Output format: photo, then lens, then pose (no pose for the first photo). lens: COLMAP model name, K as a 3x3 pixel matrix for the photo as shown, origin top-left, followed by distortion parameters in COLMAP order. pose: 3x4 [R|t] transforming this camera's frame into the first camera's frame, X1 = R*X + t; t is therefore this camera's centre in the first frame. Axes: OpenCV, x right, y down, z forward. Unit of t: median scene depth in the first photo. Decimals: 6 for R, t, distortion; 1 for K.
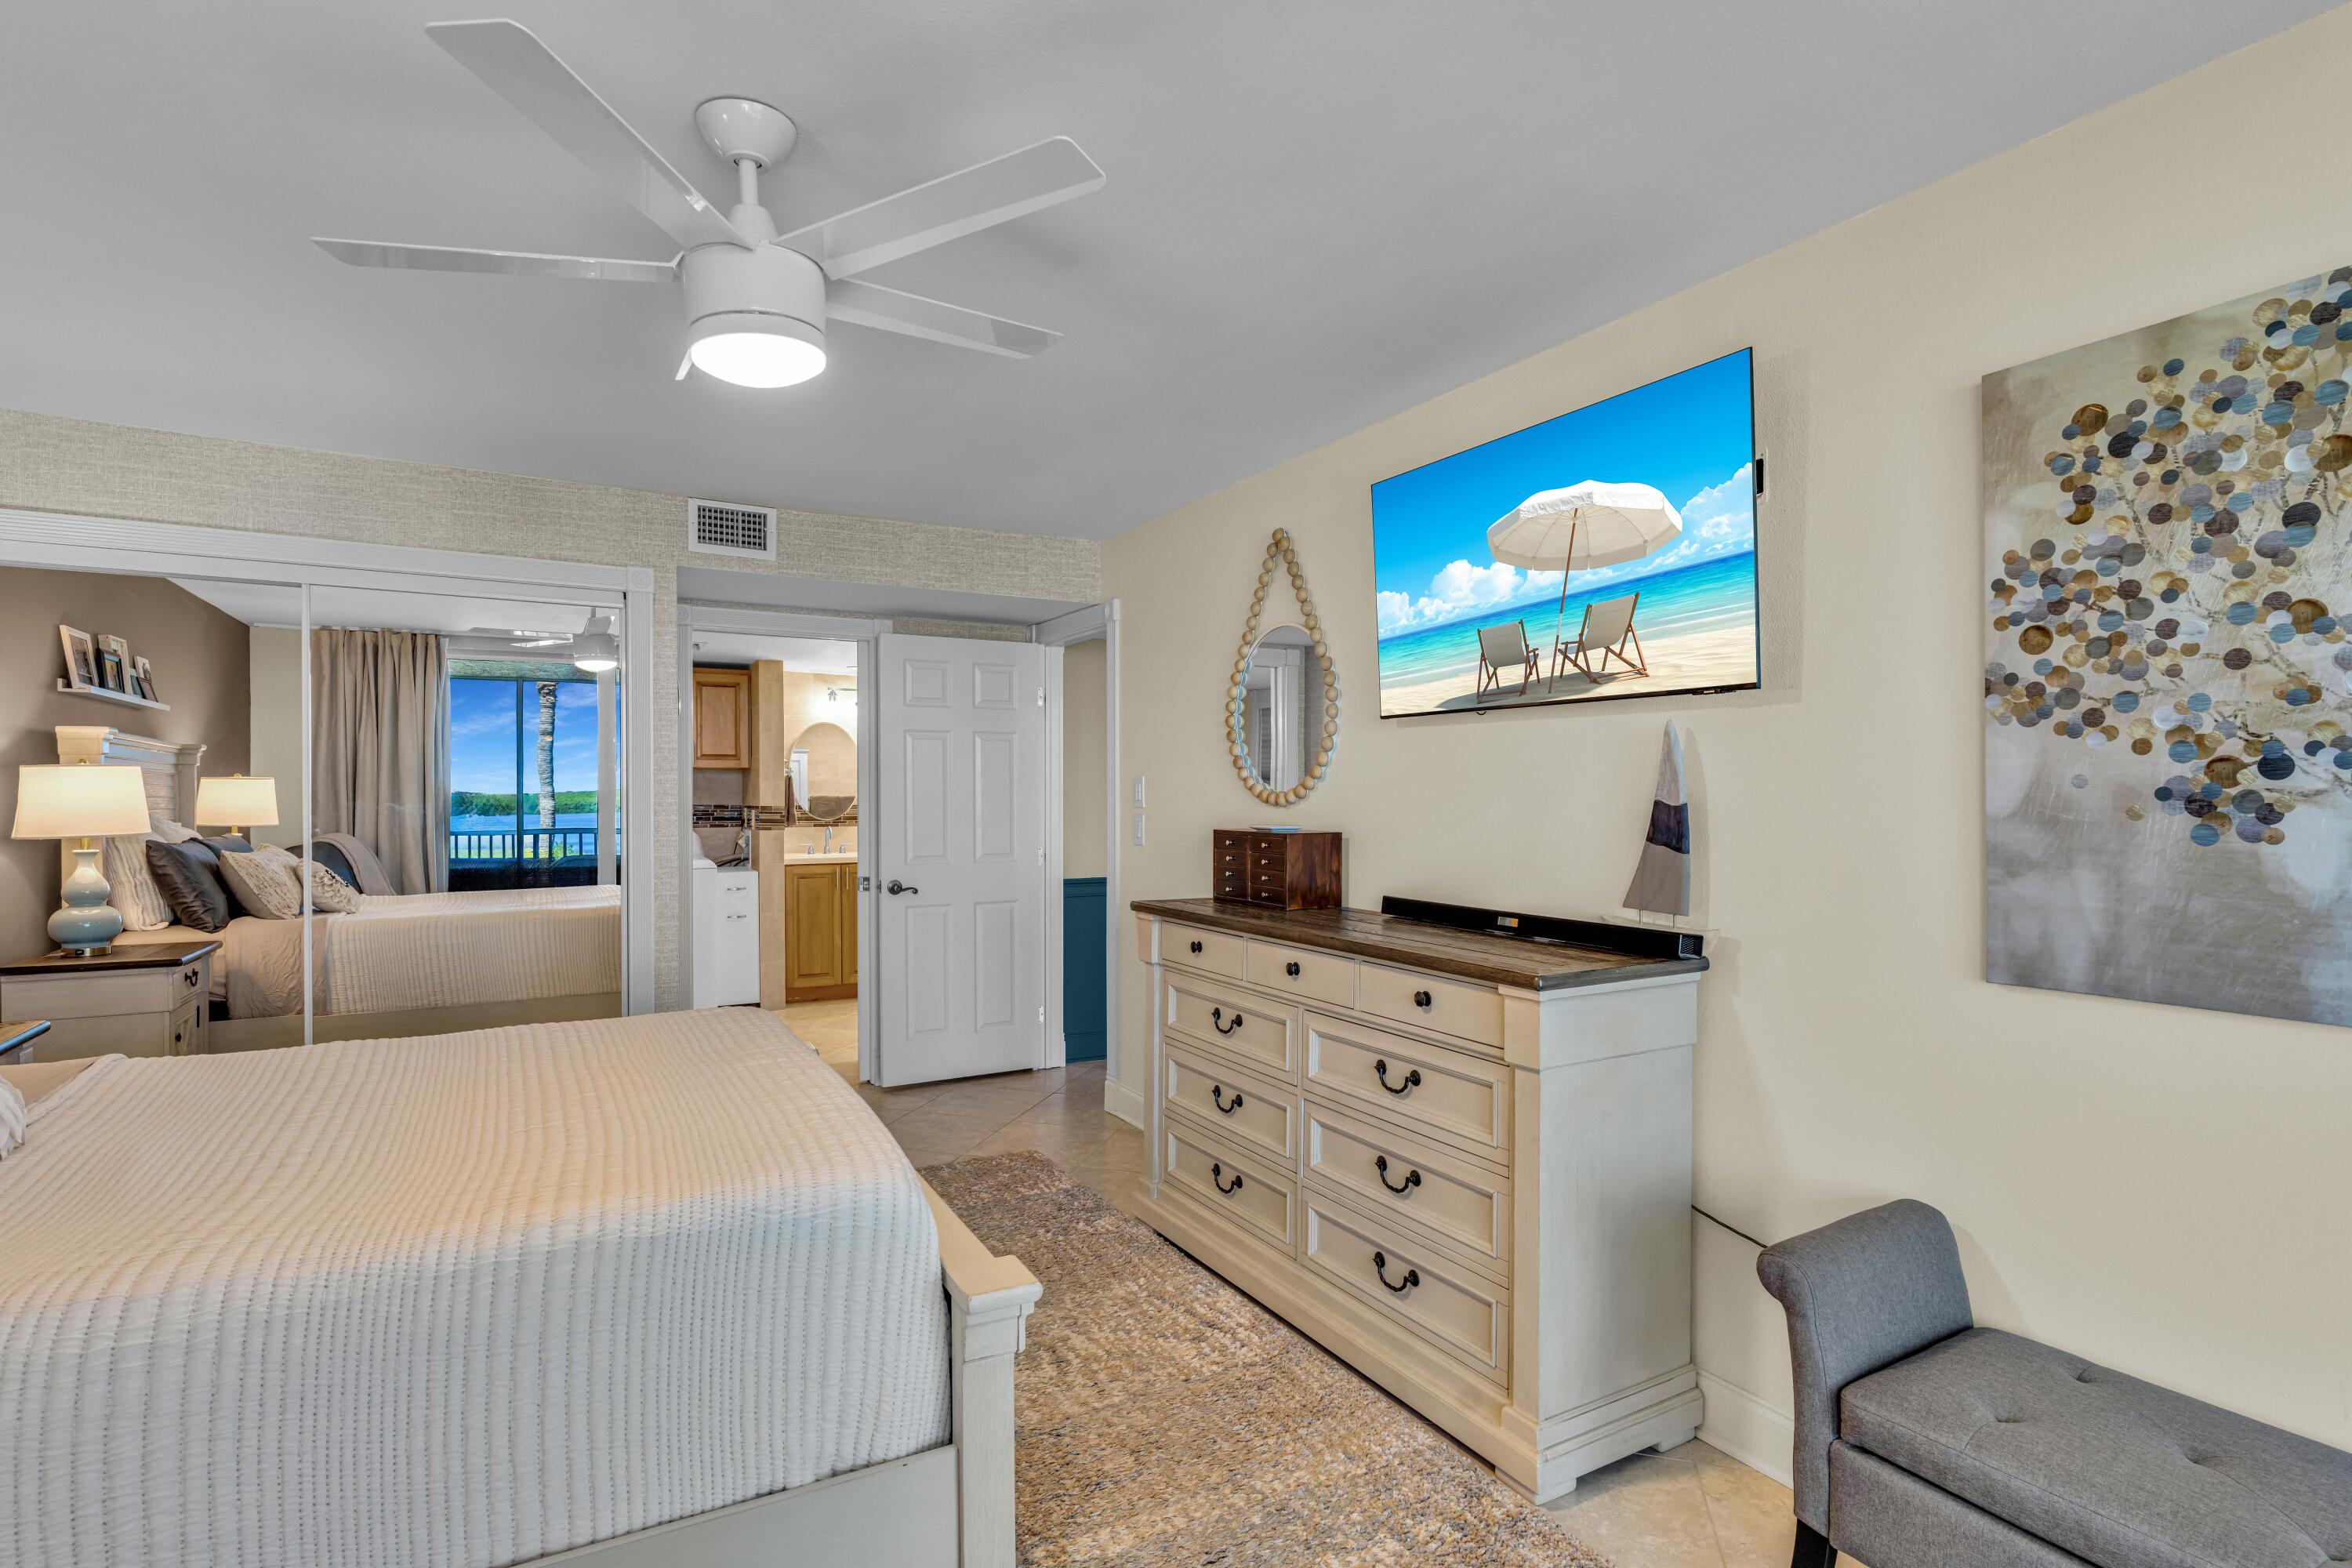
lens RADIAL K [[1079.6, 0, 1166.5], [0, 1079.6, 788.3], [0, 0, 1]] dist [-0.011719, 0.000213]
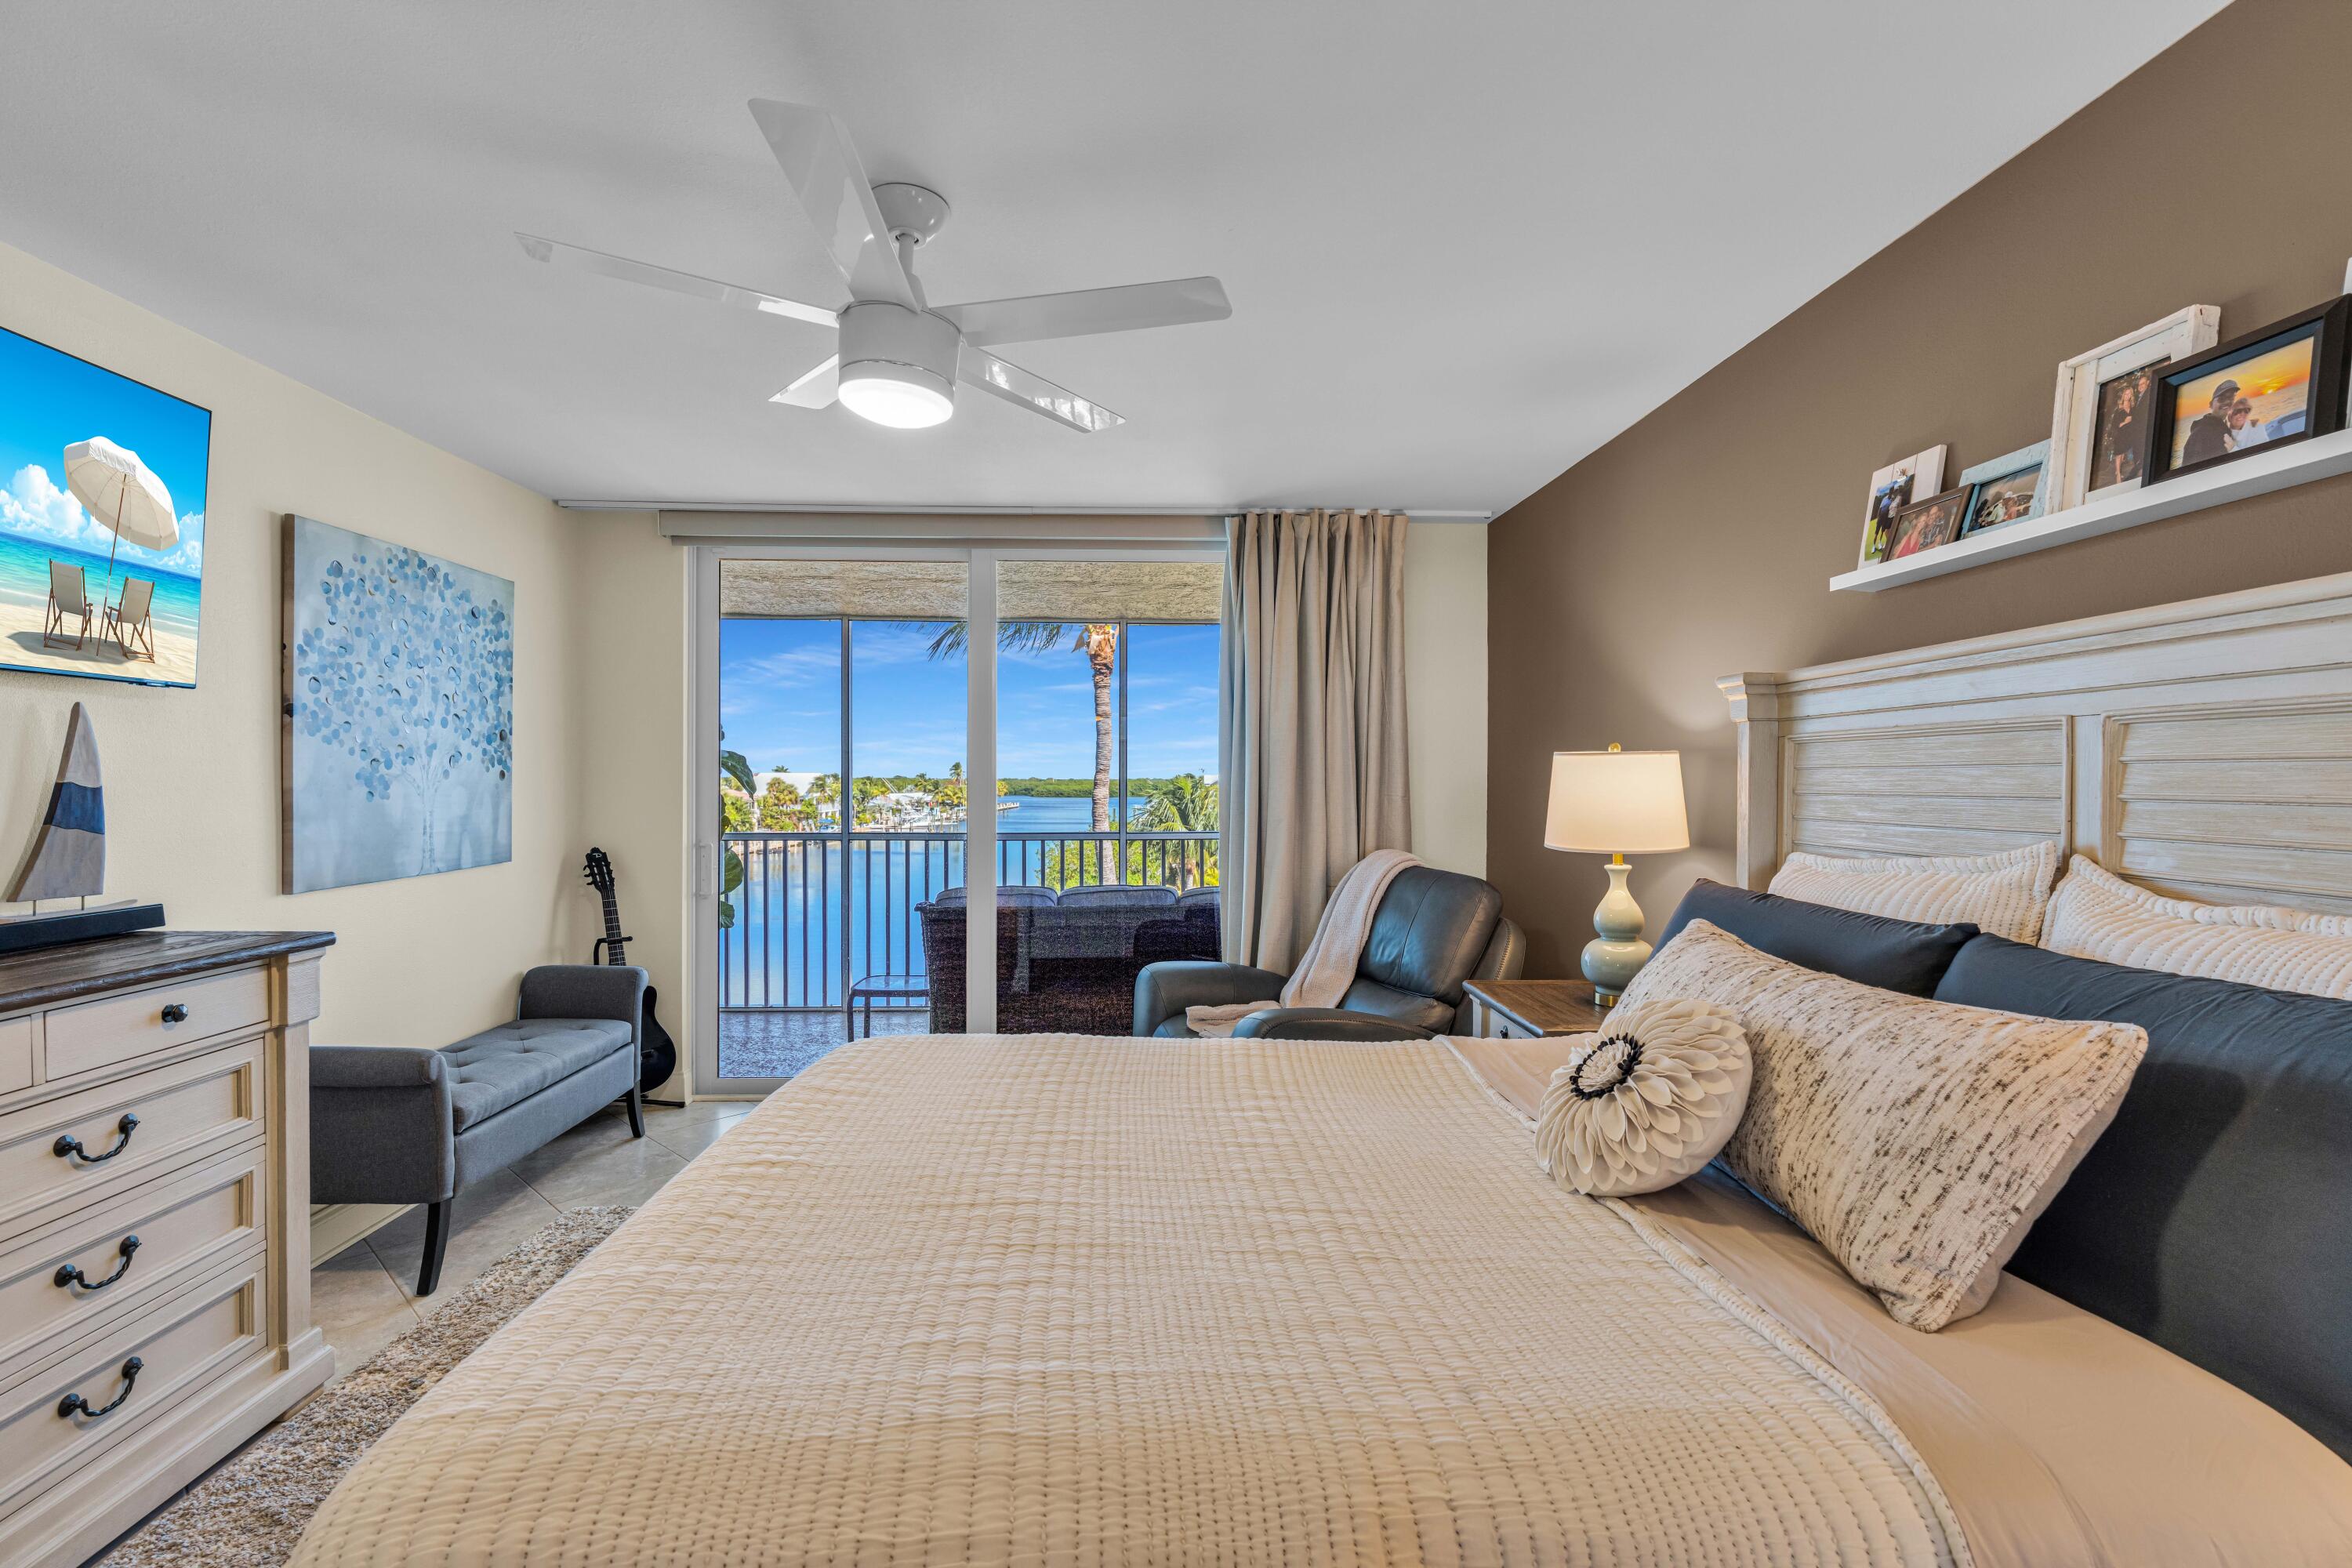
lens RADIAL K [[1068.3, 0, 1170.2], [0, 1068.3, 775.7], [0, 0, 1]] dist [-0.012162, 0.005117]
pose [[-0.894132, 0.008287, 0.447727, -1.176655], [0.004754, 0.999948, -0.009013, 0.027032], [-0.447778, -0.005930, -0.894125, 1.940378]]
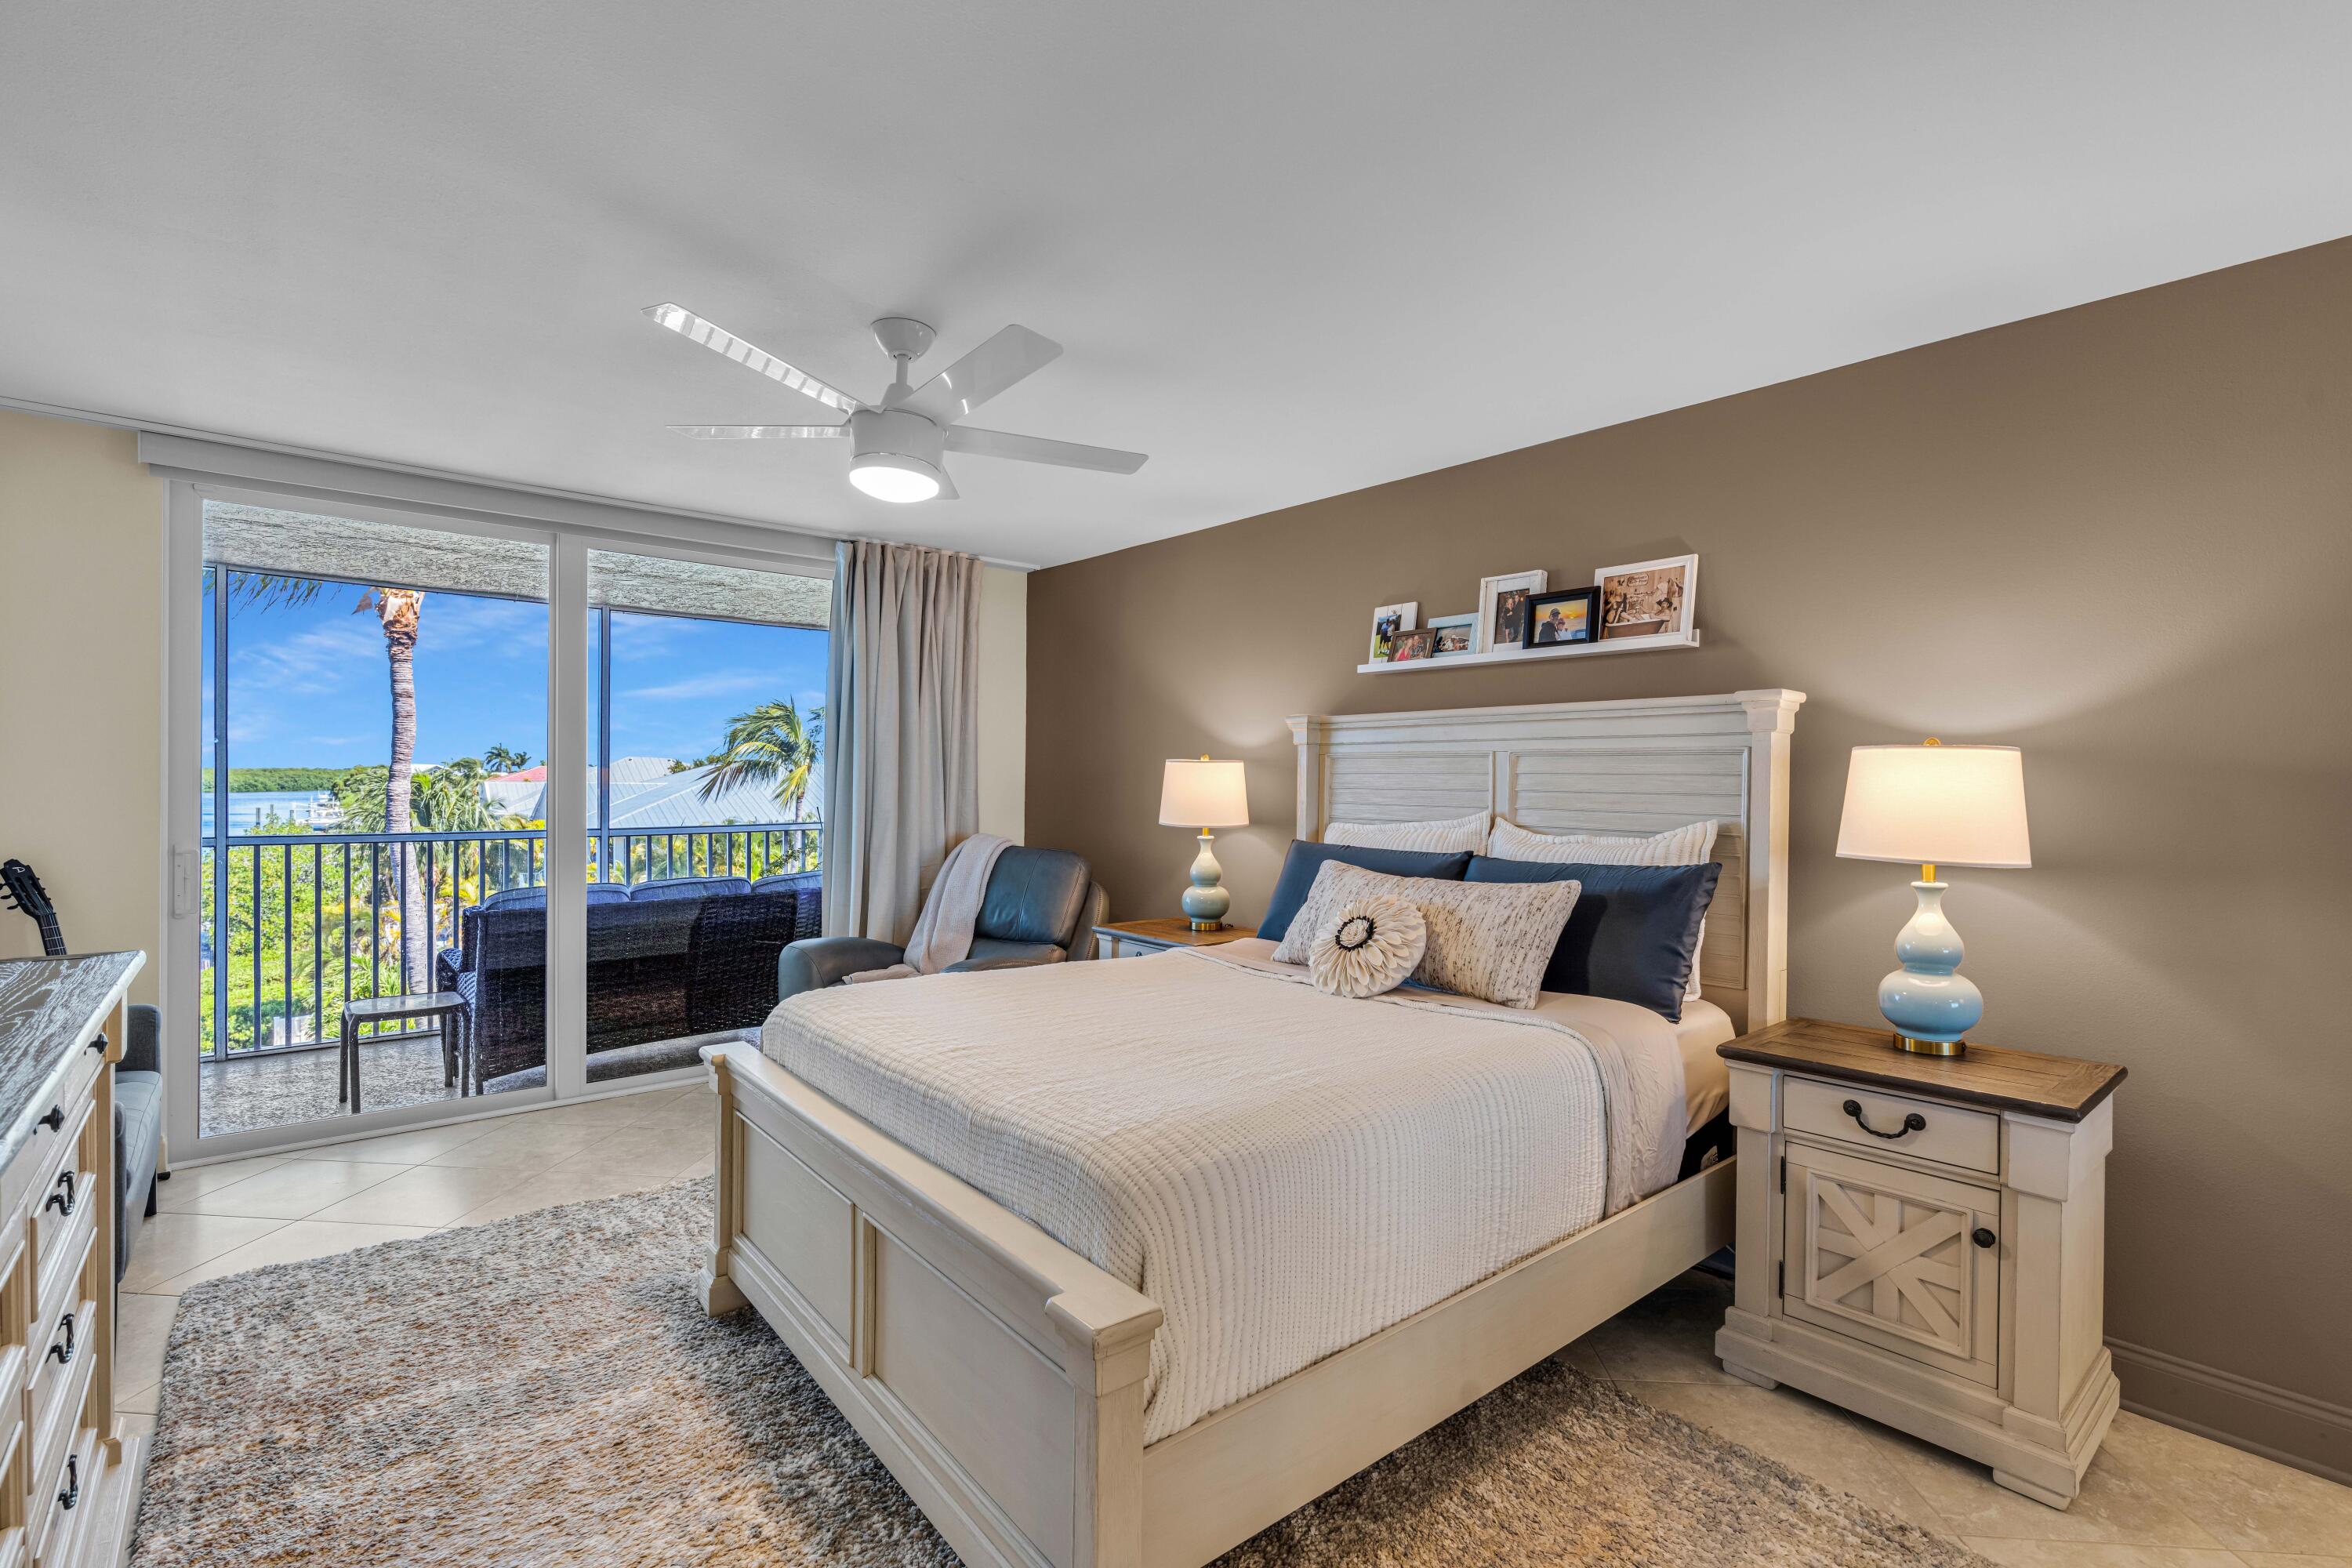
lens RADIAL K [[1068.3, 0, 1170.2], [0, 1068.3, 775.7], [0, 0, 1]] dist [-0.012162, 0.005117]
pose [[-0.979725, -0.001236, -0.200346, -0.475669], [-0.000999, 0.999999, -0.001283, 0.017854], [0.200347, -0.001057, -0.979724, 2.576517]]
